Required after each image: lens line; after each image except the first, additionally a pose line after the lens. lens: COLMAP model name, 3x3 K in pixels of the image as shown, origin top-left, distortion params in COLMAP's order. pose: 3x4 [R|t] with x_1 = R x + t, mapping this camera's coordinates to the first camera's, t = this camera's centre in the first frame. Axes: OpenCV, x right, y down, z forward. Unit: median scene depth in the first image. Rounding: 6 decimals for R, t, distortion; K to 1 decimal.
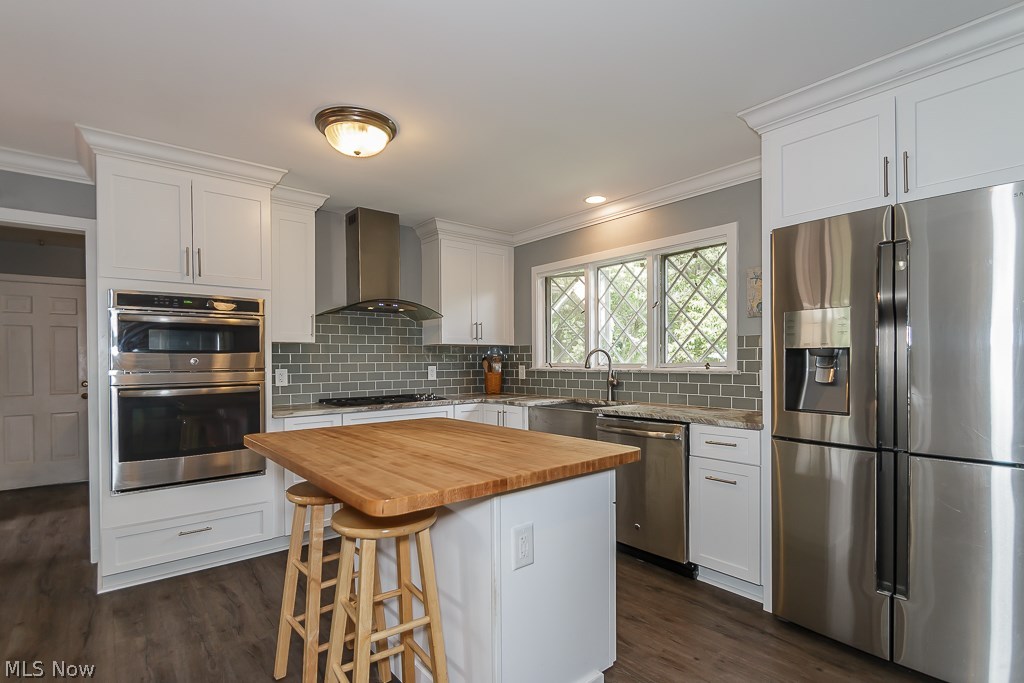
lens RADIAL K [[502.6, 0, 493.6], [0, 502.6, 366.5], [0, 0, 1]] dist [0.003954, 0.001187]
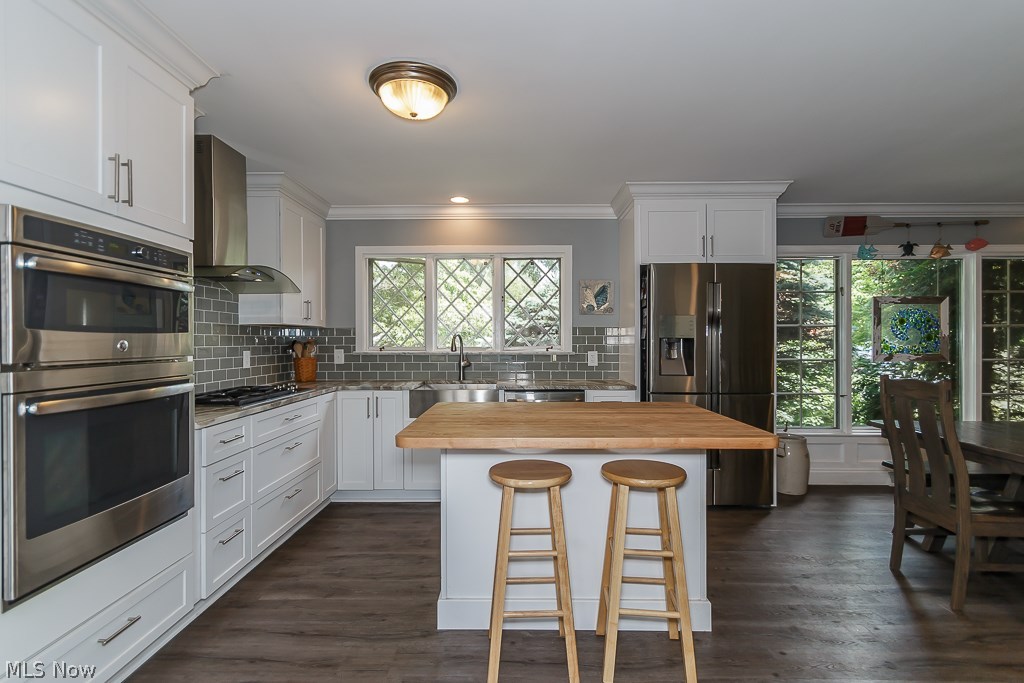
lens RADIAL K [[502.6, 0, 513.4], [0, 502.6, 343.2], [0, 0, 1]] dist [0.003954, 0.001187]
pose [[0.627936, 0.000765, 0.778265, -0.555553], [0.006490, 0.999960, -0.006220, -0.006214], [-0.778238, 0.008956, 0.627906, 0.196616]]
